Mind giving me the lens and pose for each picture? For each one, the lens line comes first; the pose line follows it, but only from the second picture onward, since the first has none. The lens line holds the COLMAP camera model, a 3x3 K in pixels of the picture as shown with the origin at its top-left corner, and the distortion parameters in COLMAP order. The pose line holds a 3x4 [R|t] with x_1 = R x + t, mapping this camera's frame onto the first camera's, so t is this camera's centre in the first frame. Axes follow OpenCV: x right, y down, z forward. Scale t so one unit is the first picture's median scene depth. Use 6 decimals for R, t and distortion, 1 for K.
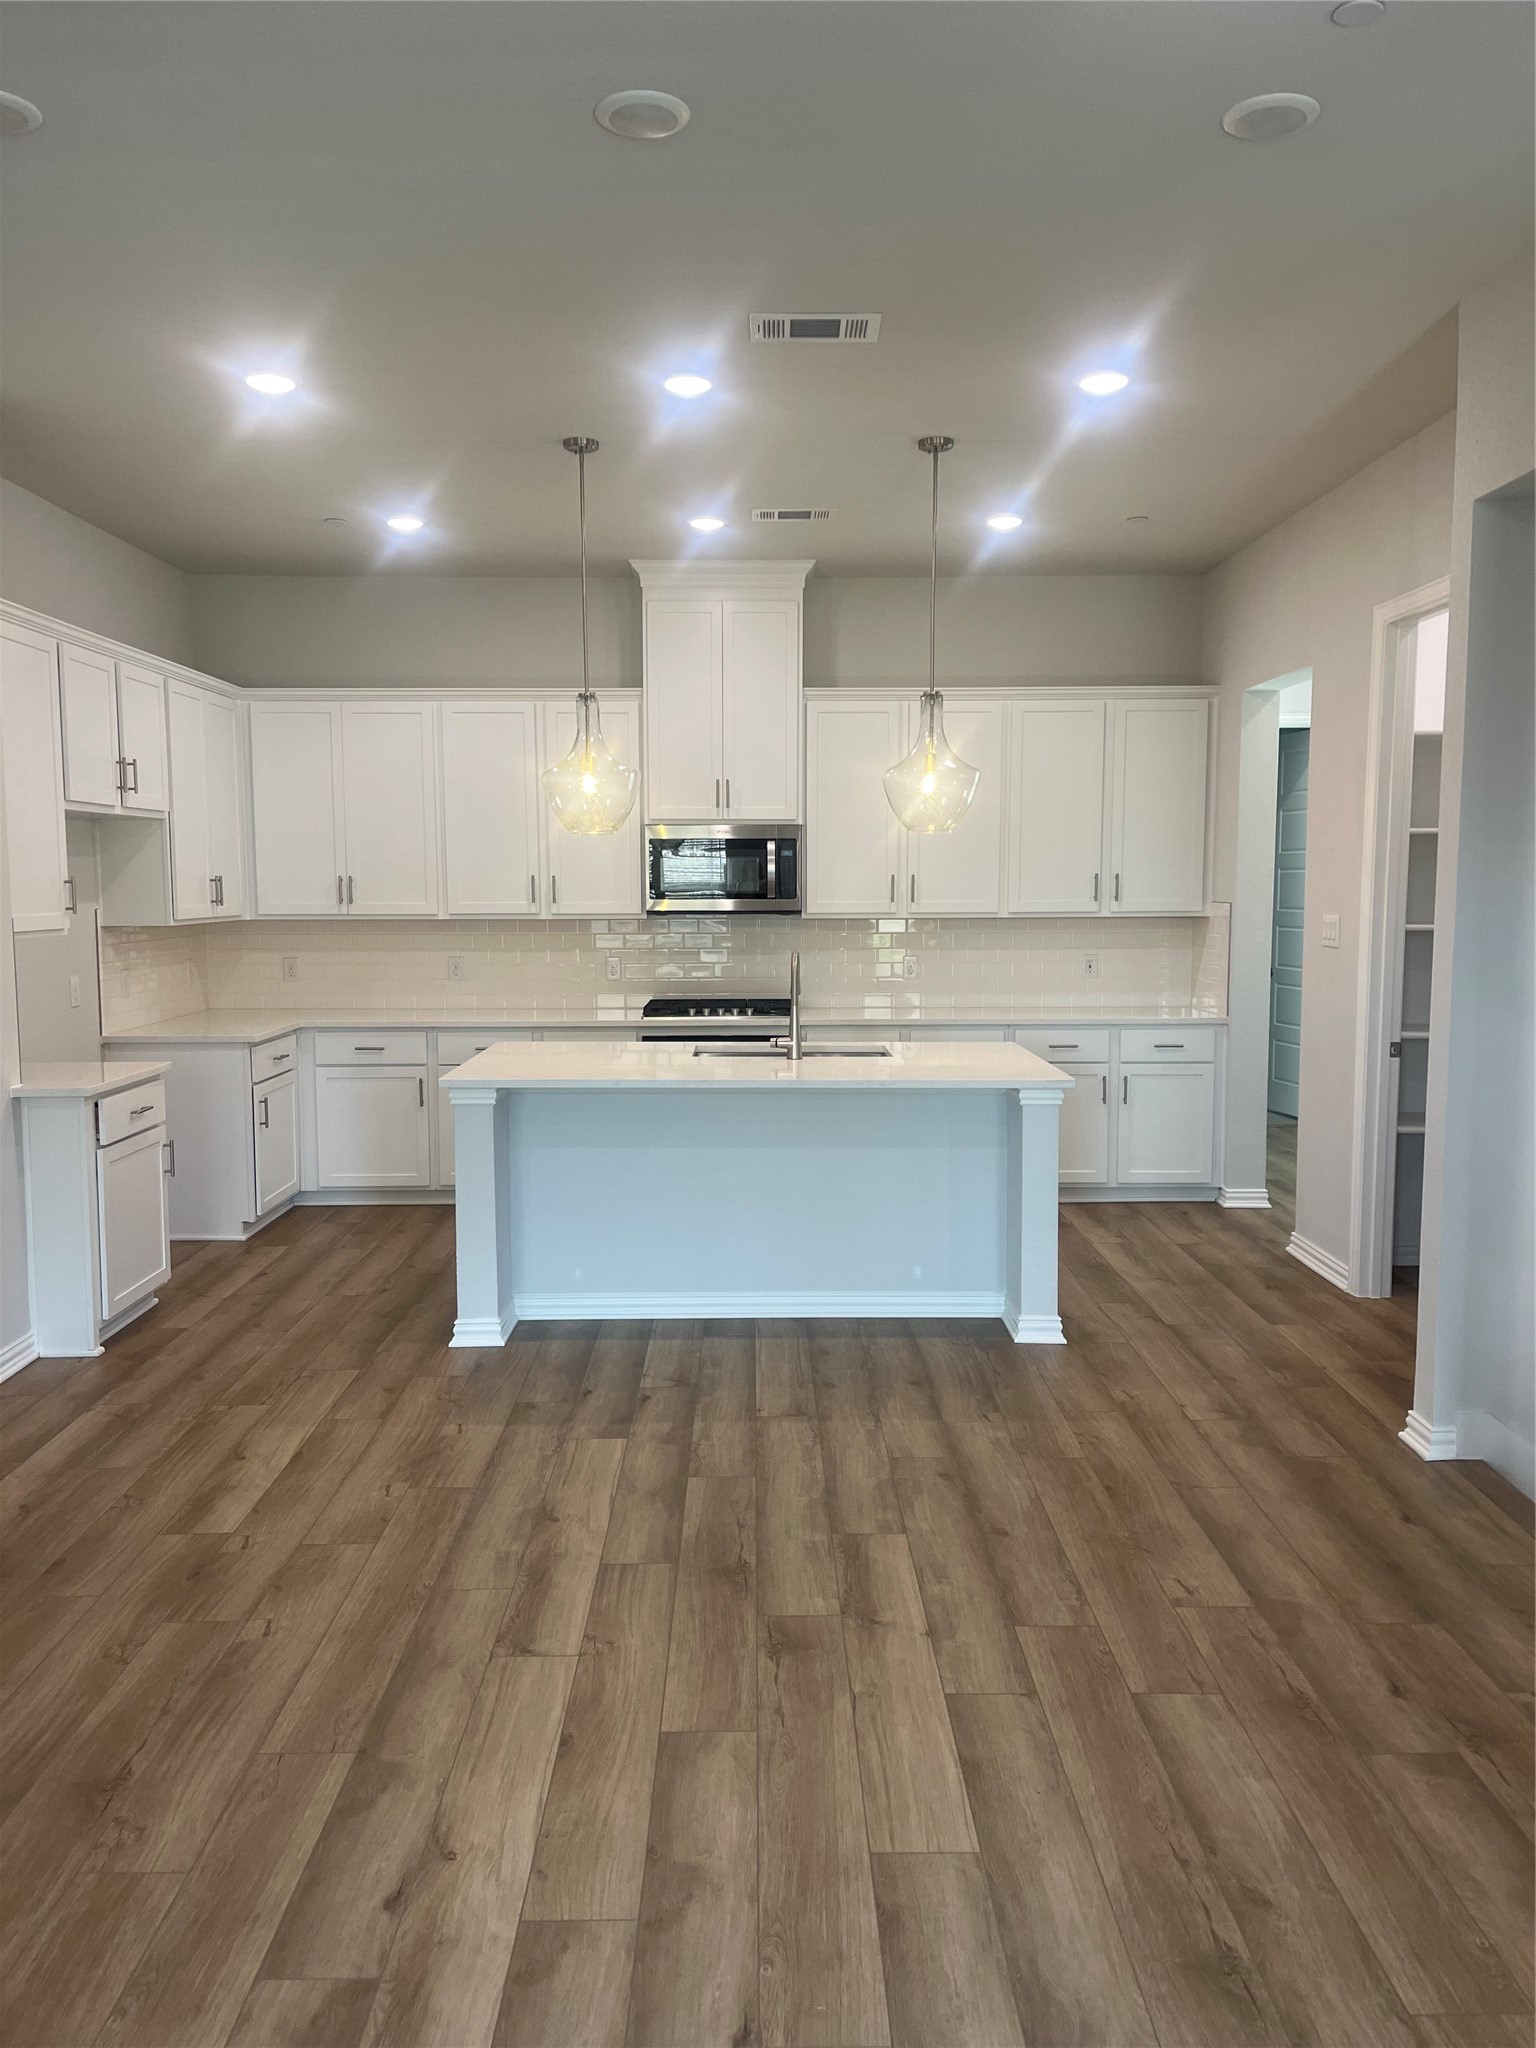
lens RADIAL K [[1550.0, 0, 767.5], [0, 1550.0, 1031.0], [0, 0, 1]] dist [0.035918, 0.000528]
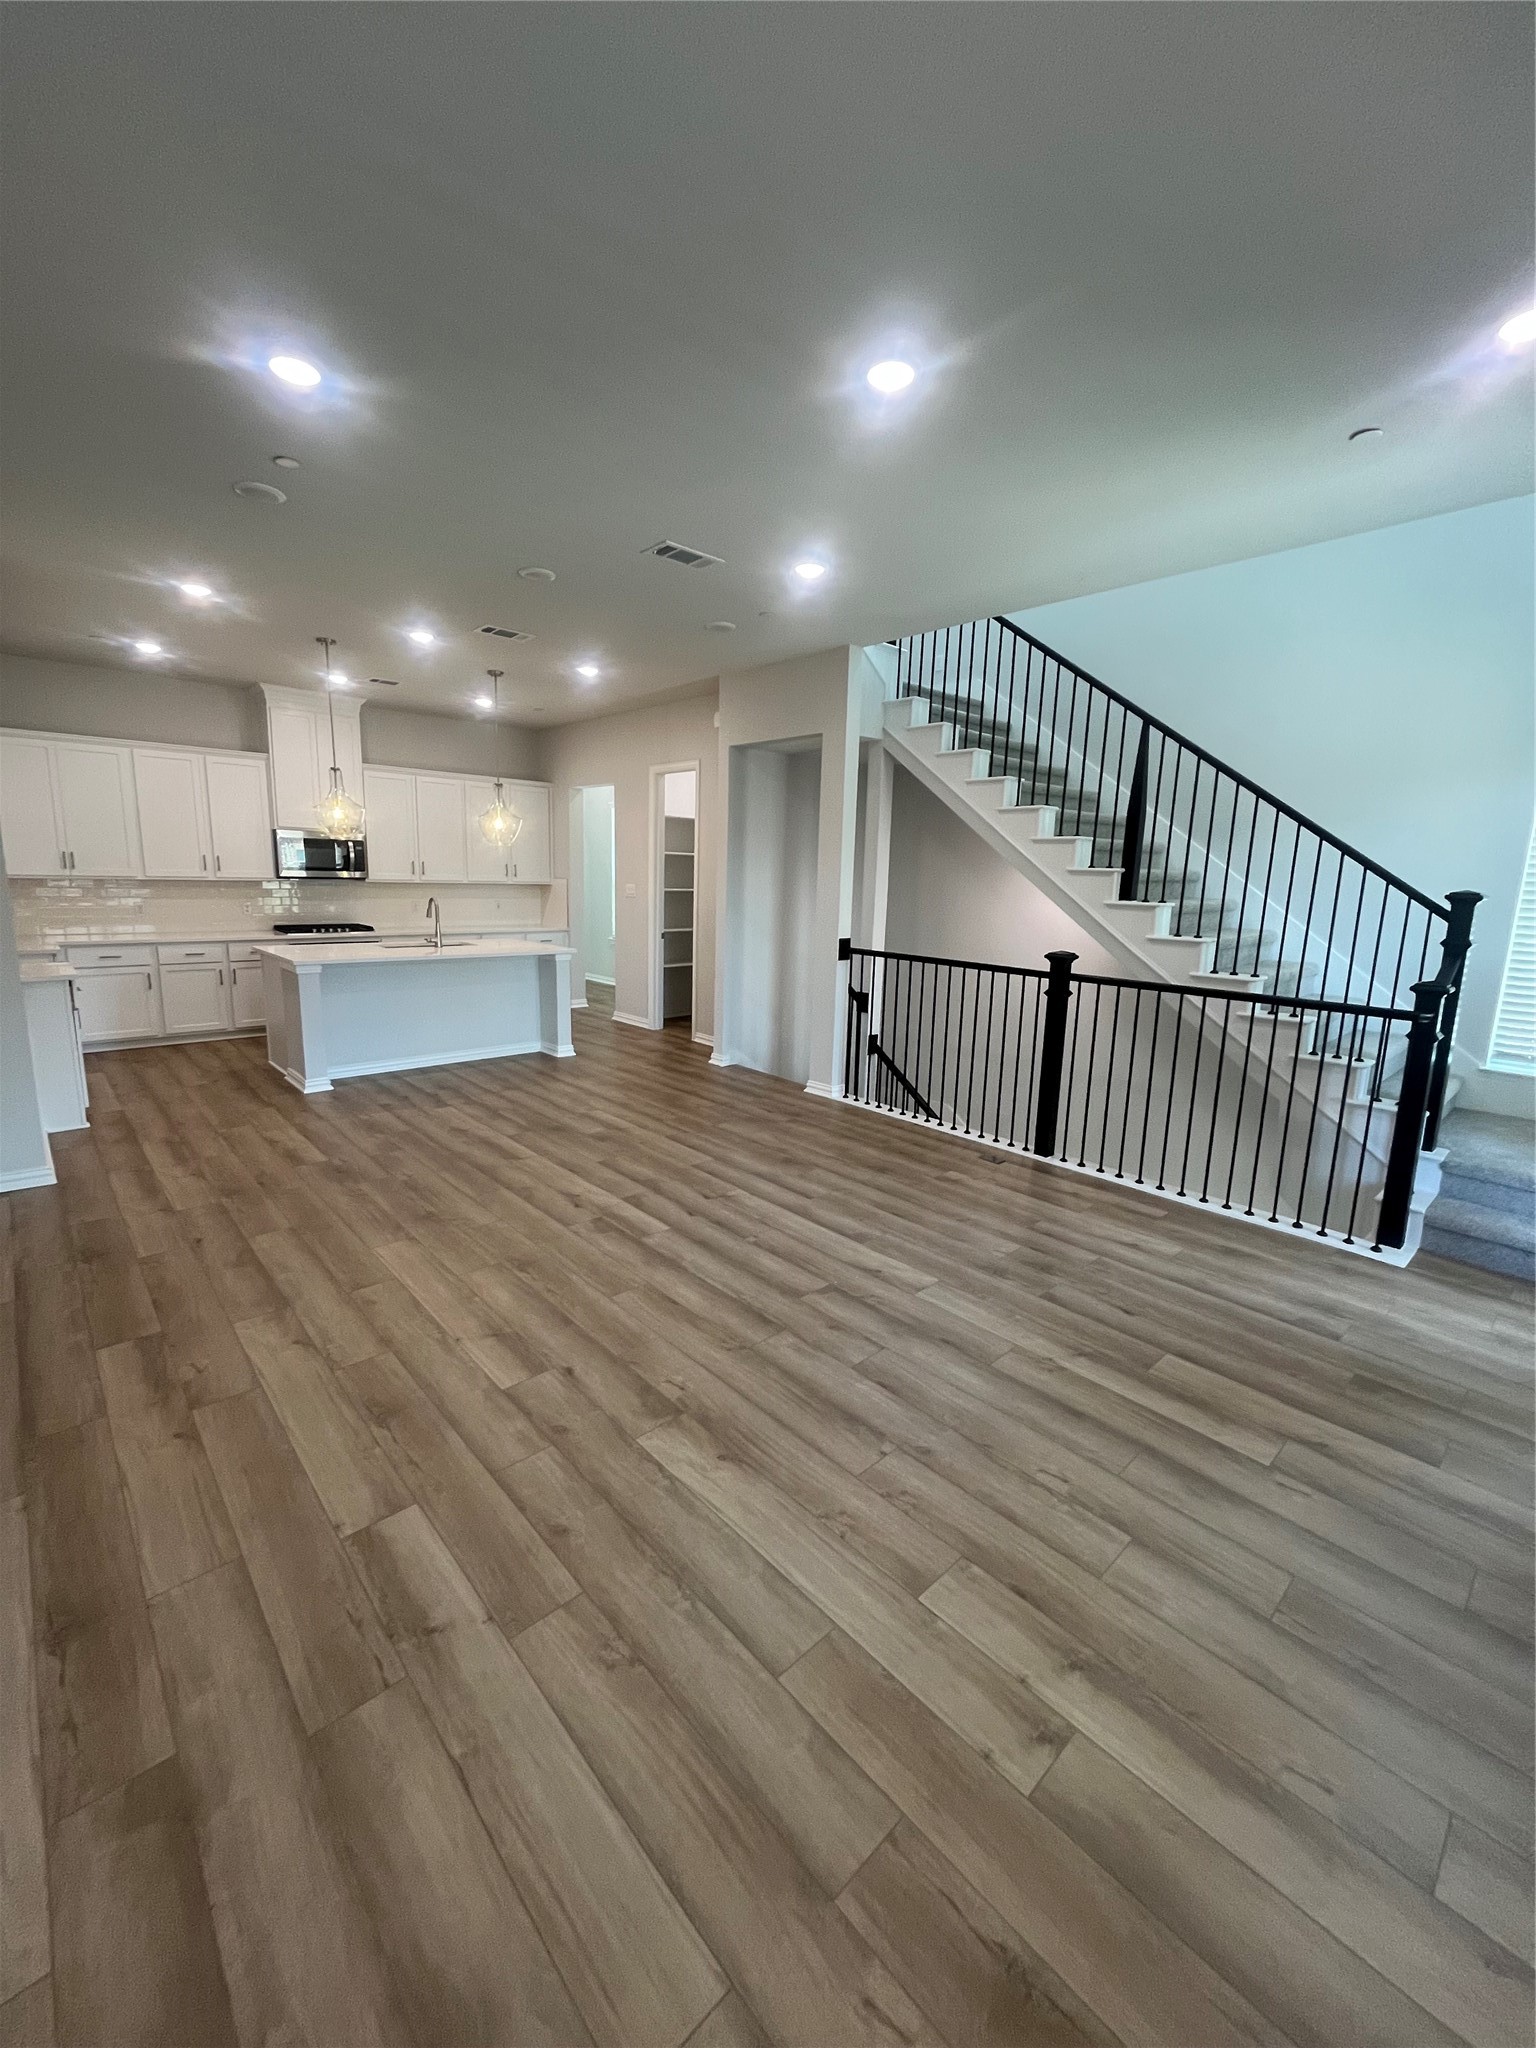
lens RADIAL K [[825.6, 0, 767.2], [0, 825.6, 1022.3], [0, 0, 1]] dist [-0.000426, 0.000018]
pose [[0.740436, -0.095976, 0.665239, -0.544473], [0.036850, 0.994060, 0.102401, 0.026914], [-0.671116, -0.051307, 0.739575, -0.226184]]
